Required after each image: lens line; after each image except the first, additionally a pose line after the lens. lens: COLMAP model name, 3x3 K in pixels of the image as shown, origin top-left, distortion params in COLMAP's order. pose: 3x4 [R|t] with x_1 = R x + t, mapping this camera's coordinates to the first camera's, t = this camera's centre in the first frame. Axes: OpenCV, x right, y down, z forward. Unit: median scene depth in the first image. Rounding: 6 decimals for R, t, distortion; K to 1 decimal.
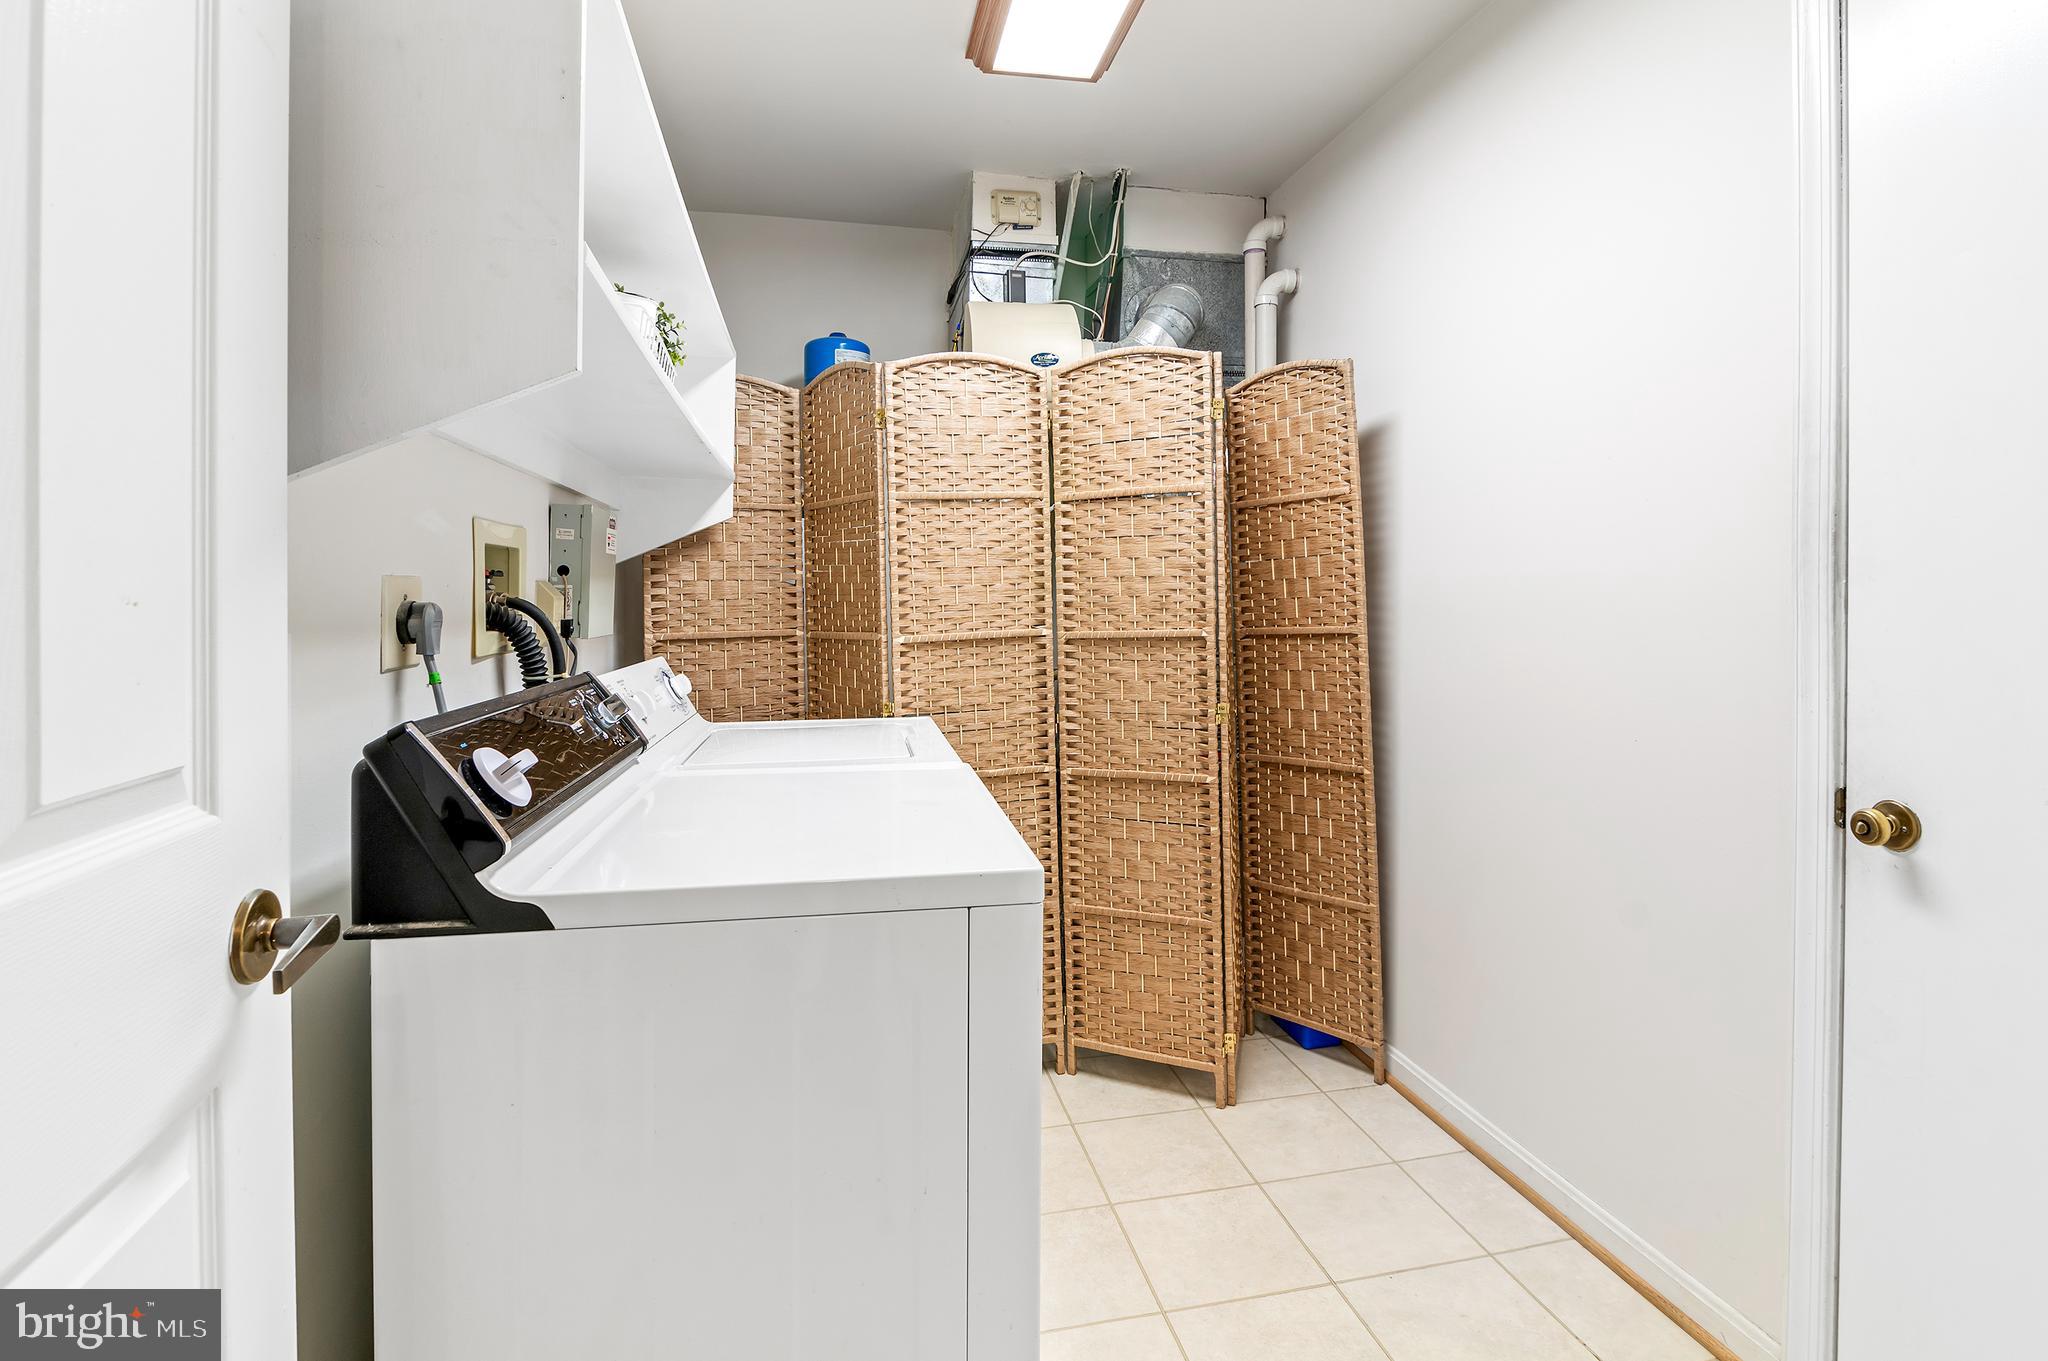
lens RADIAL K [[1022.8, 0, 1037.0], [0, 1022.8, 604.7], [0, 0, 1]] dist [-0.005031, -0.001925]
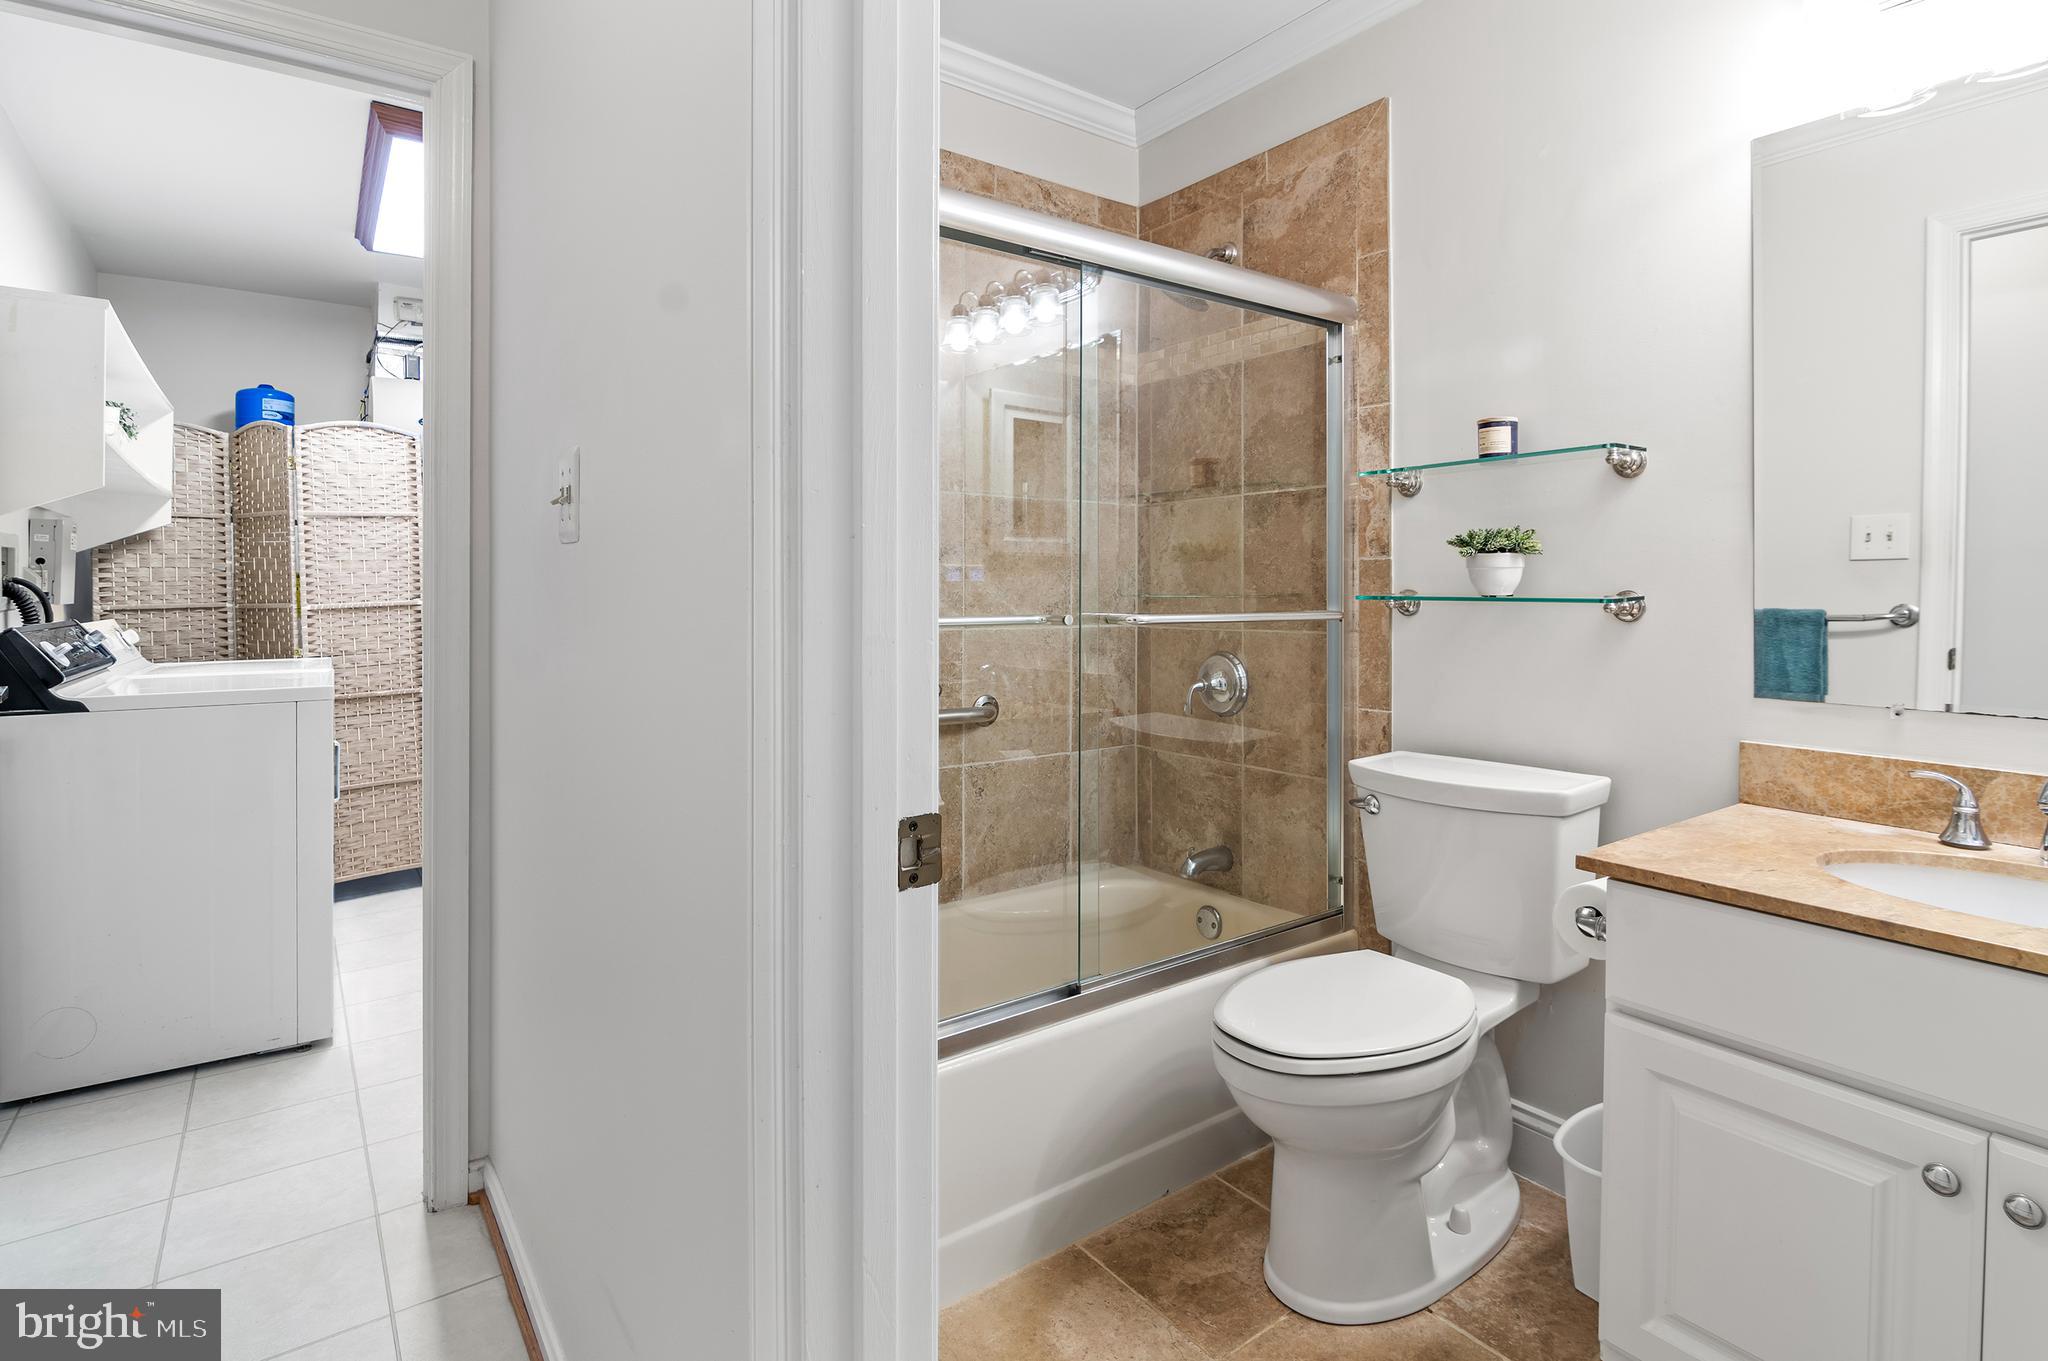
lens RADIAL K [[1023.5, 0, 1032.3], [0, 1023.5, 592.4], [0, 0, 1]] dist [-0.001559, -0.007546]
pose [[0.912962, -0.001946, 0.408040, 0.224645], [0.002263, 0.999997, -0.000294, 0.014223], [-0.408038, 0.001192, 0.912964, -0.805411]]
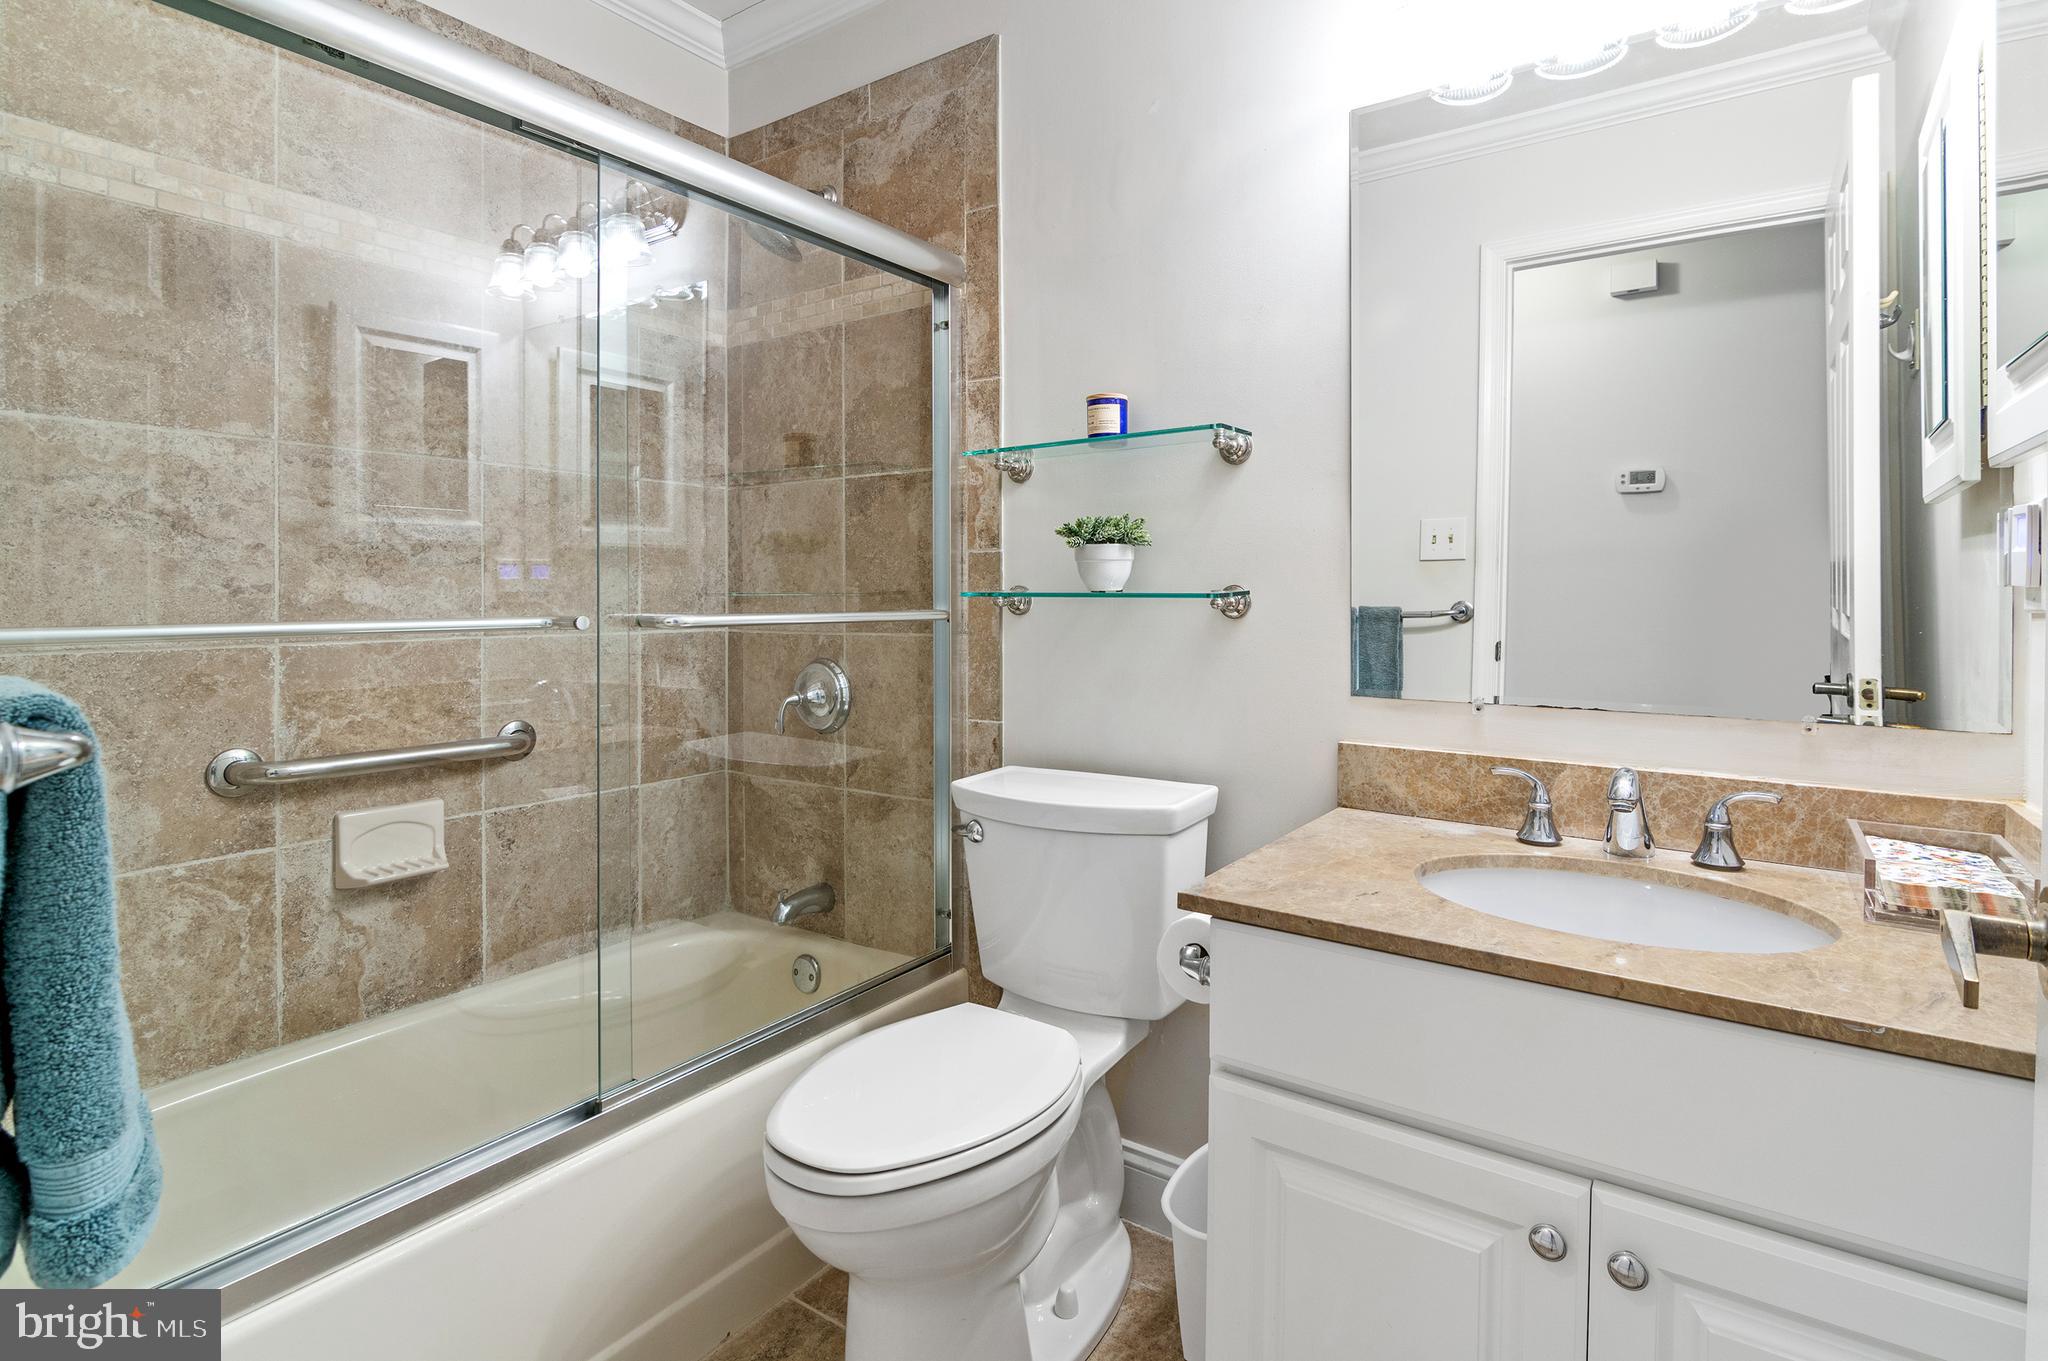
lens RADIAL K [[1022.8, 0, 1037.0], [0, 1022.8, 604.7], [0, 0, 1]] dist [-0.005031, -0.001925]
pose [[0.730673, -0.009325, 0.682664, 0.348123], [0.005259, 0.999954, 0.008030, 0.020569], [-0.682707, -0.002277, 0.730688, -0.721674]]
